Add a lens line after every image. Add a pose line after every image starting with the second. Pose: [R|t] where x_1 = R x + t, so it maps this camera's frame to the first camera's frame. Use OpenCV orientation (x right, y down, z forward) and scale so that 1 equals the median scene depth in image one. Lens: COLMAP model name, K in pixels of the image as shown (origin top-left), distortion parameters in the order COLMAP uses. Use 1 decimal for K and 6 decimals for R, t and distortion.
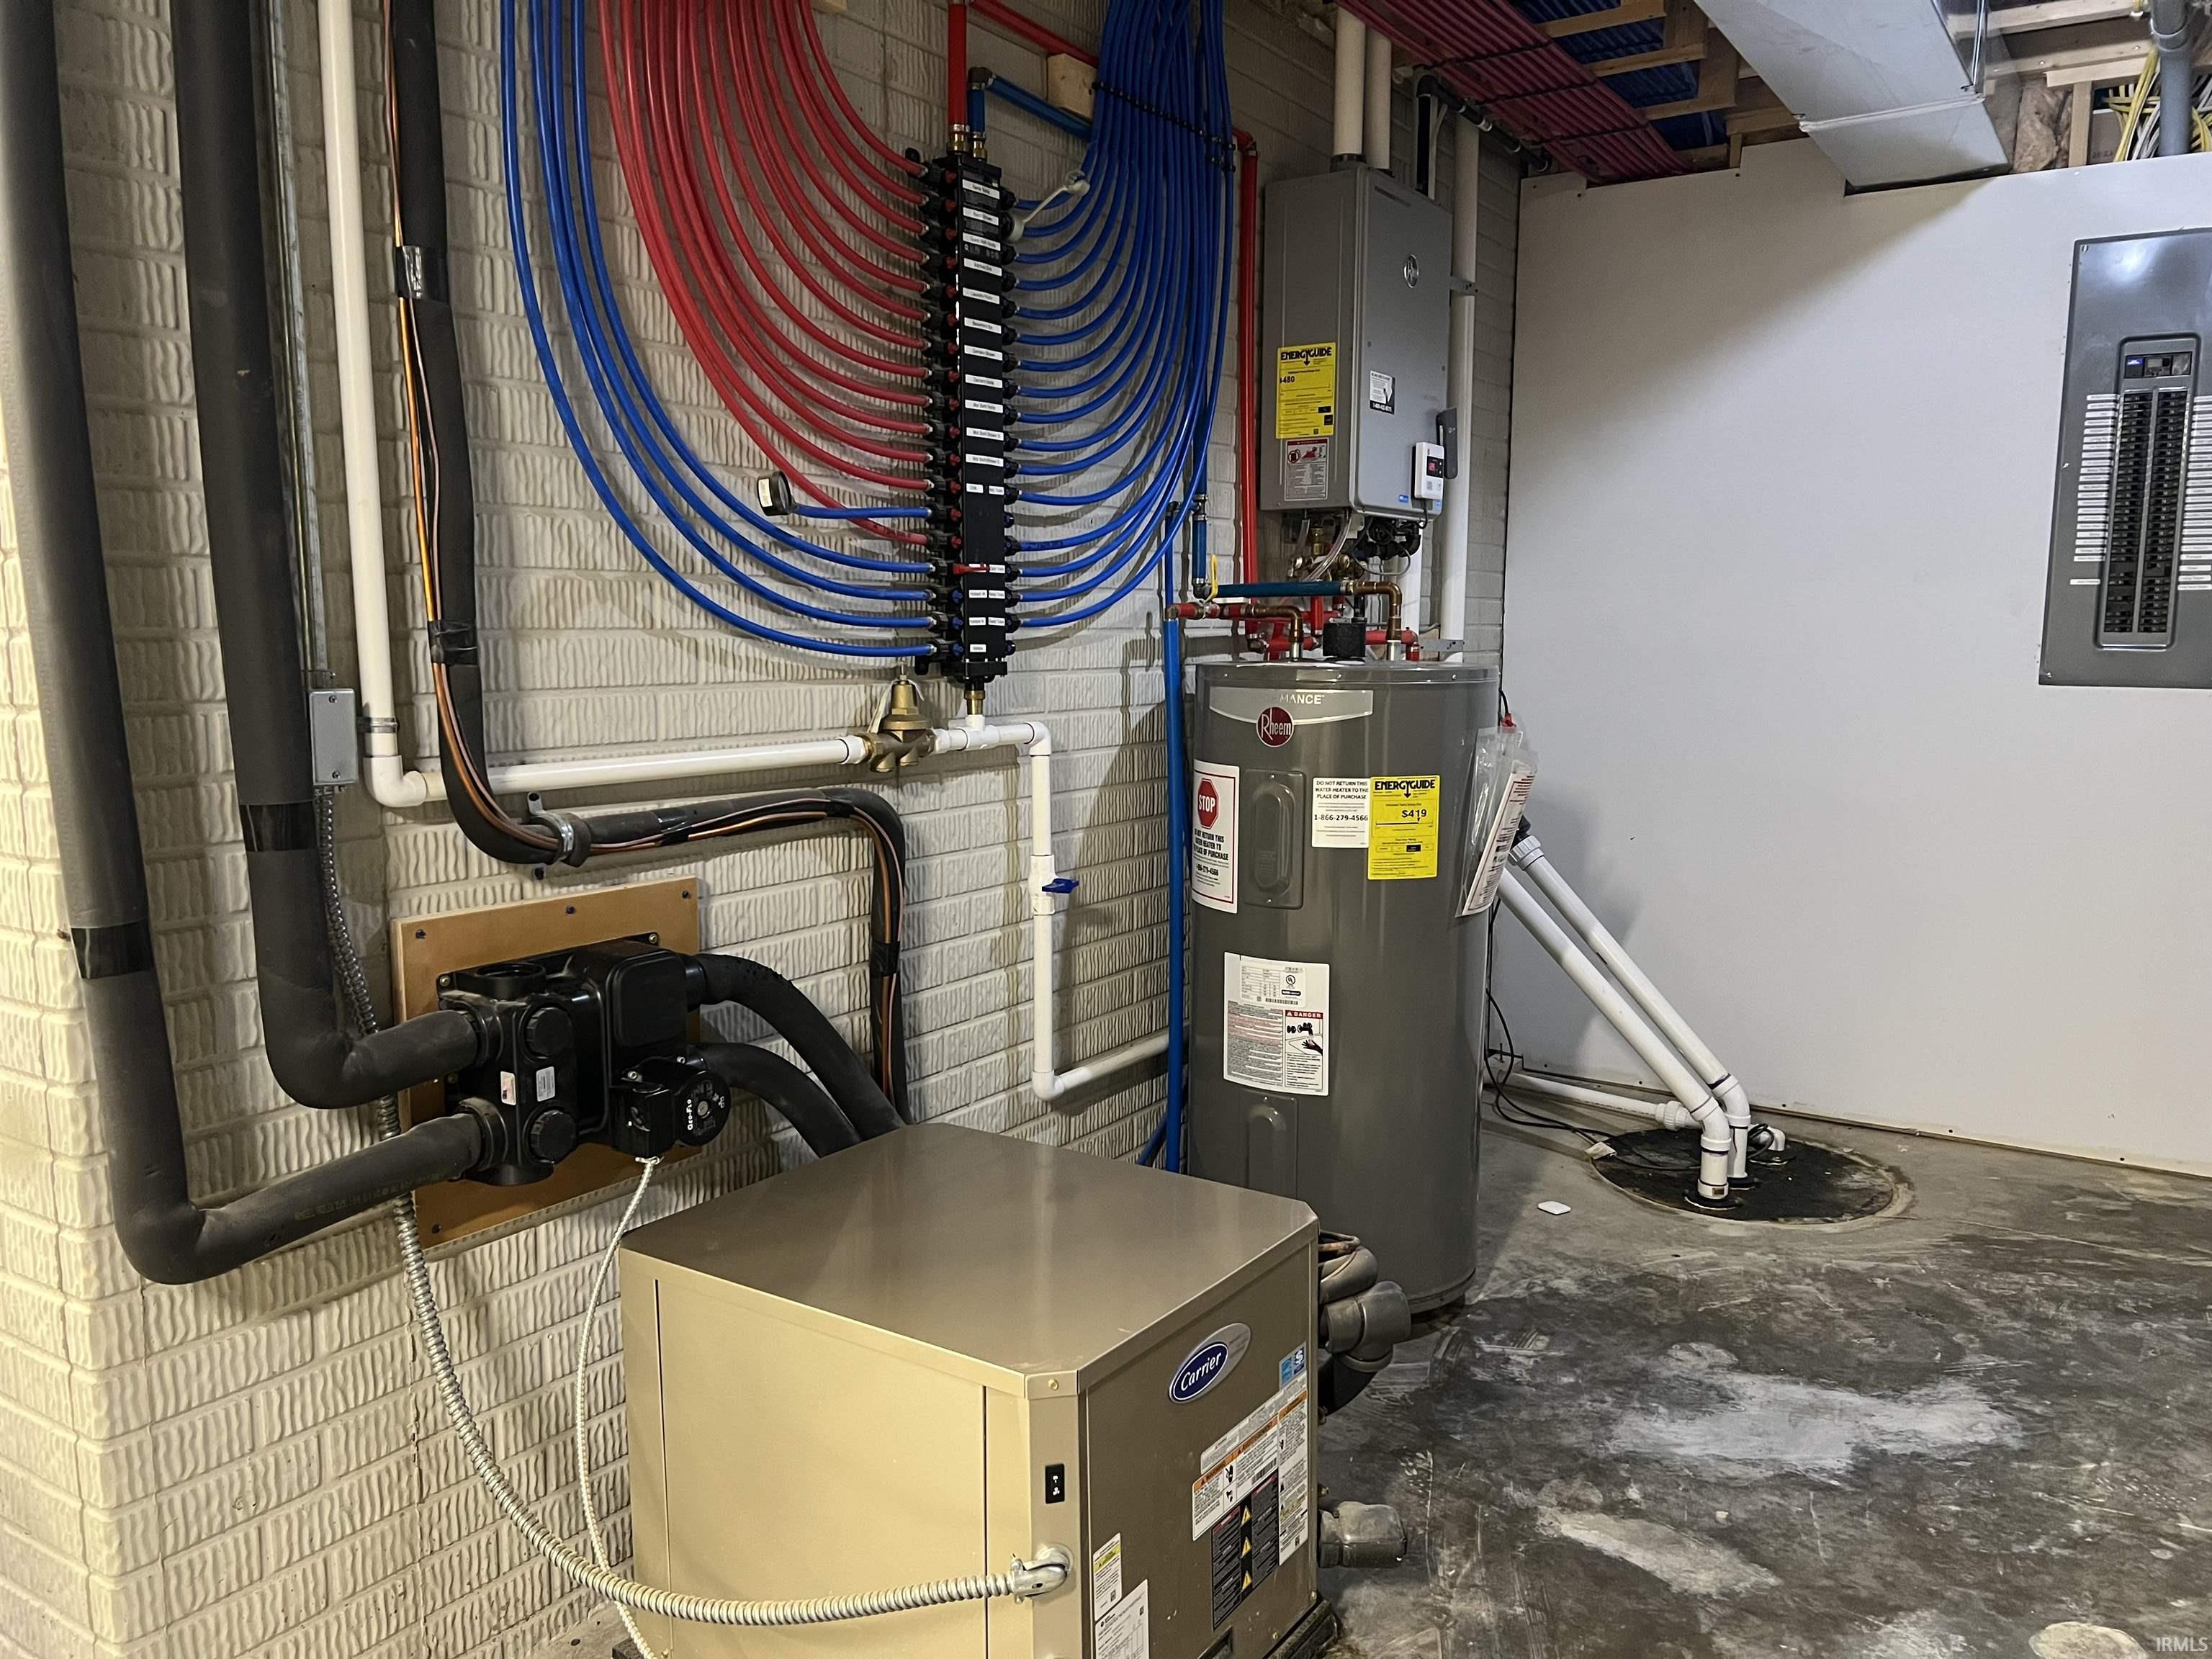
lens RADIAL K [[1664.5, 0, 1102.8], [0, 1664.5, 832.7], [0, 0, 1]] dist [0.056713, -0.071643]
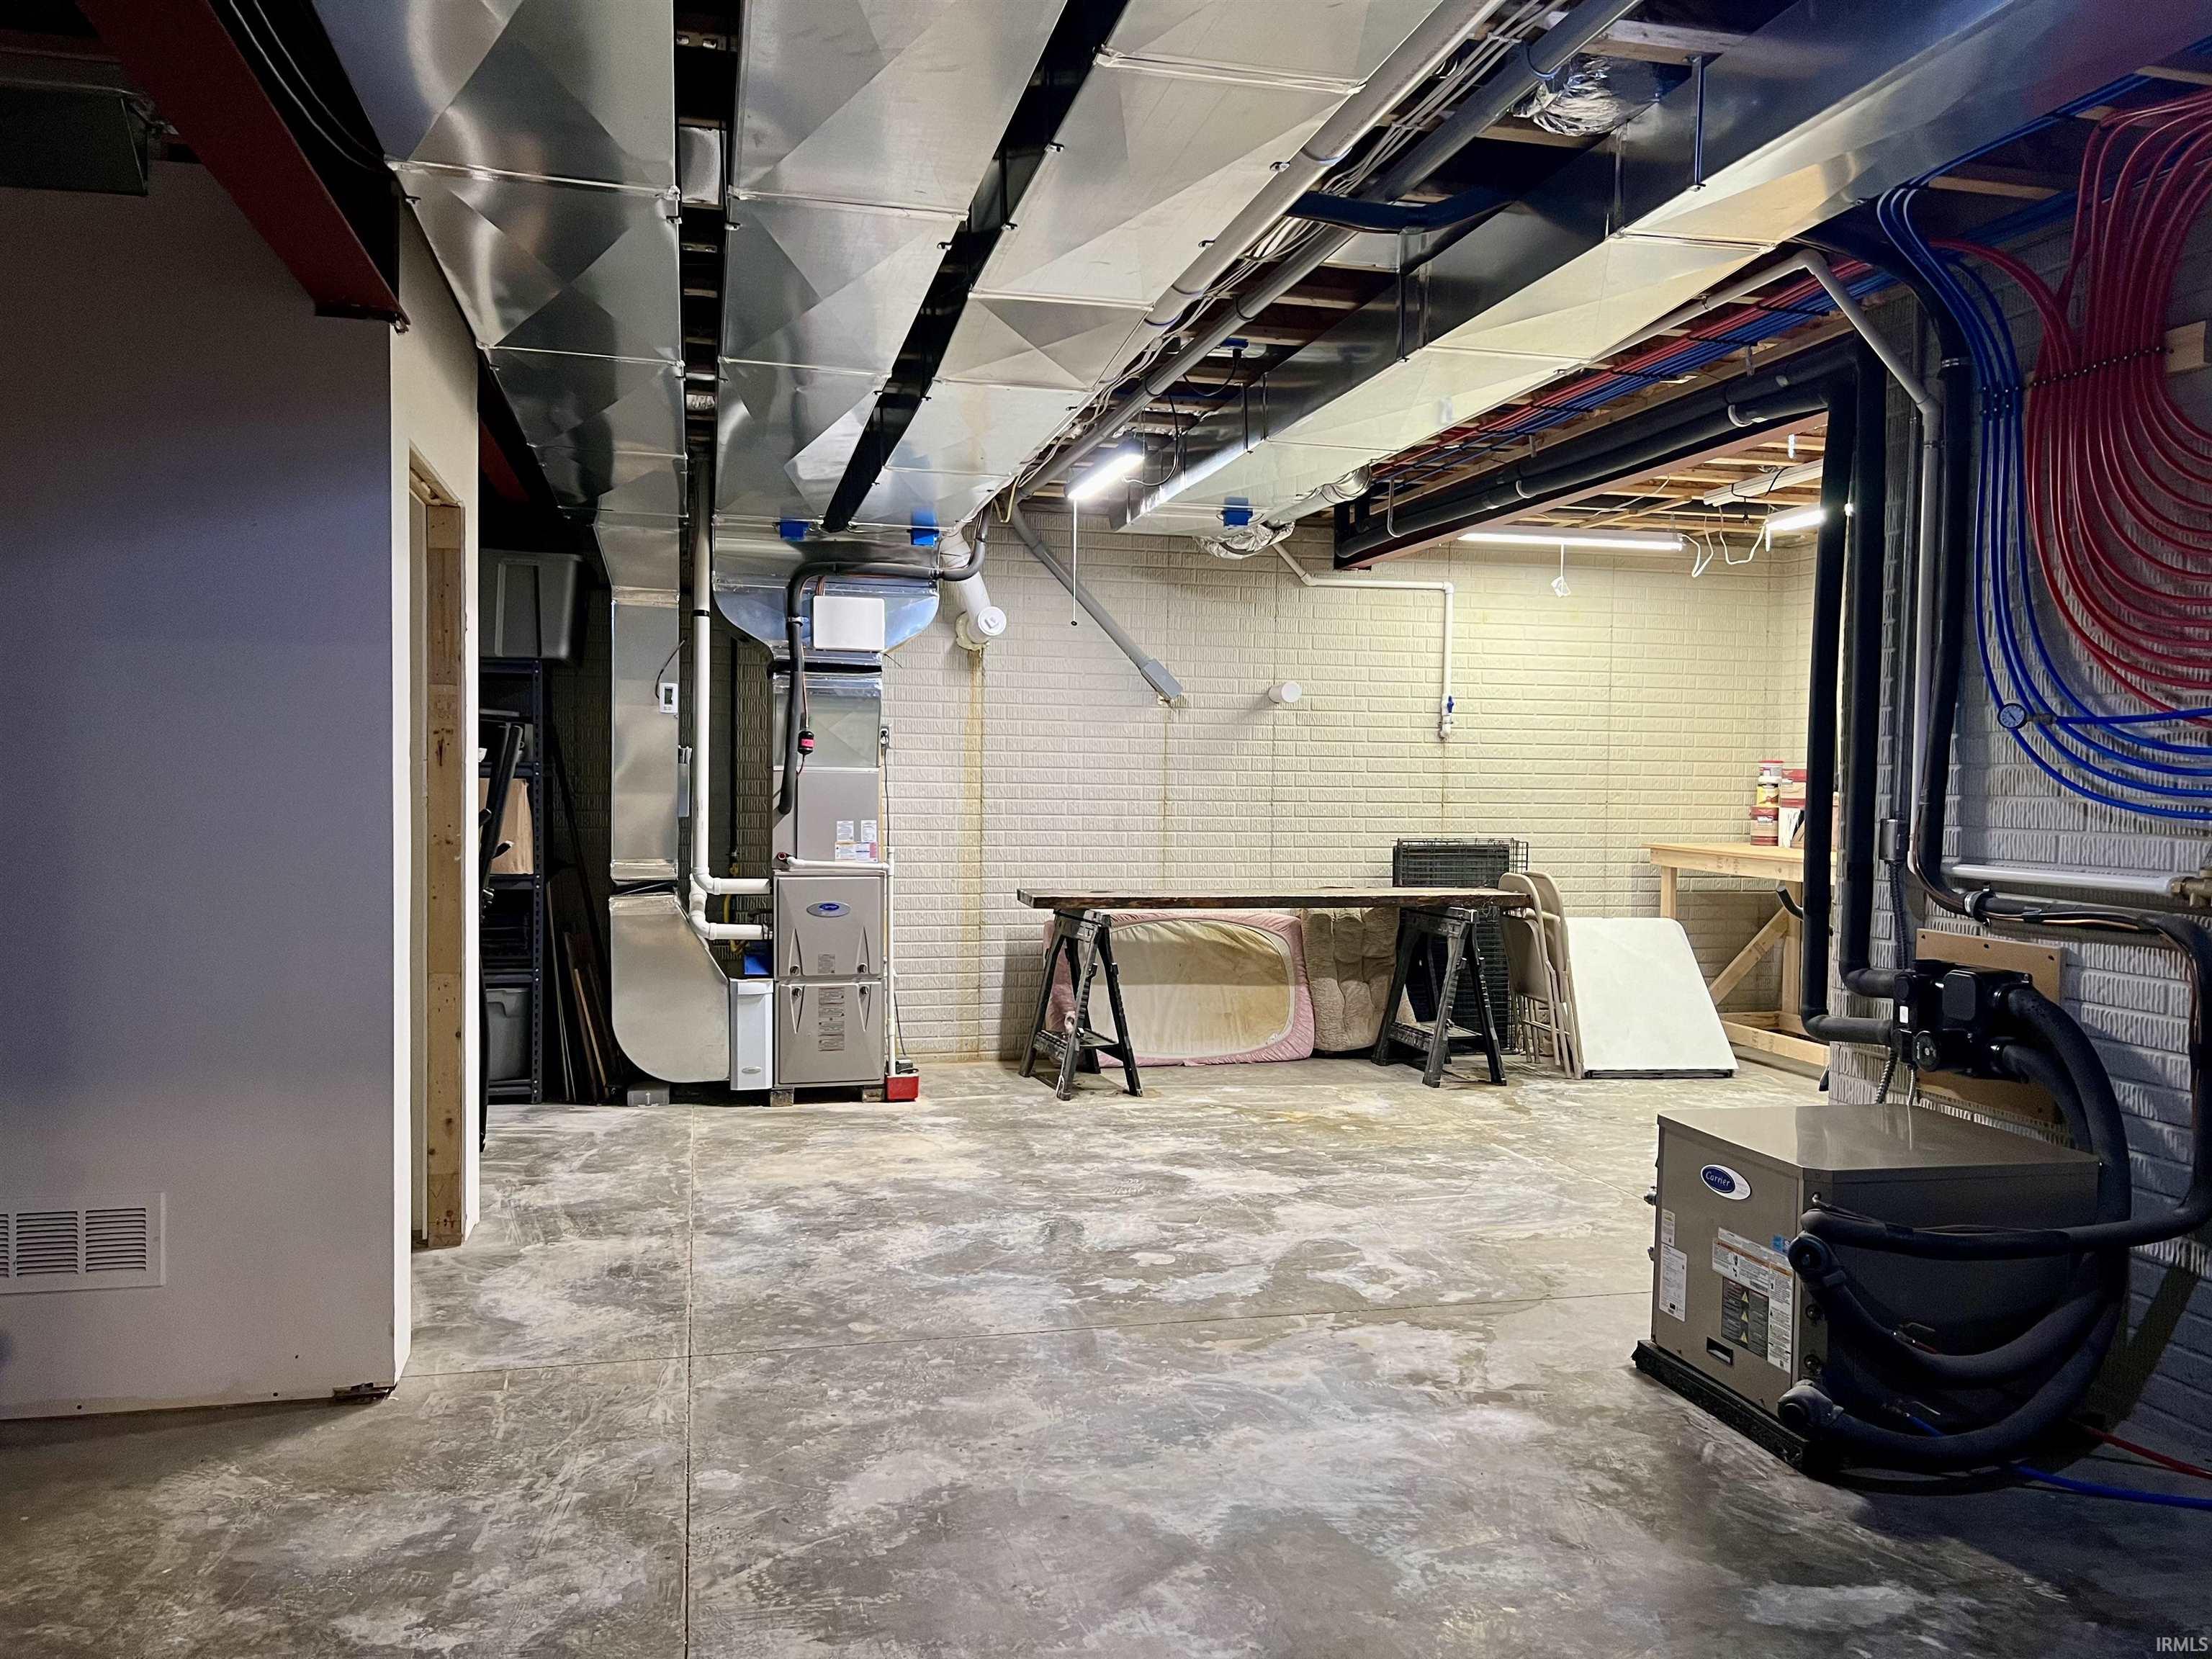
lens RADIAL K [[1664.5, 0, 1104.2], [0, 1664.5, 834.9], [0, 0, 1]] dist [0.056713, -0.071643]
pose [[-0.680443, 0.006824, -0.732770, 1.633936], [-0.112889, 0.987044, 0.114019, -0.169437], [0.724054, 0.160305, -0.670856, 1.457941]]
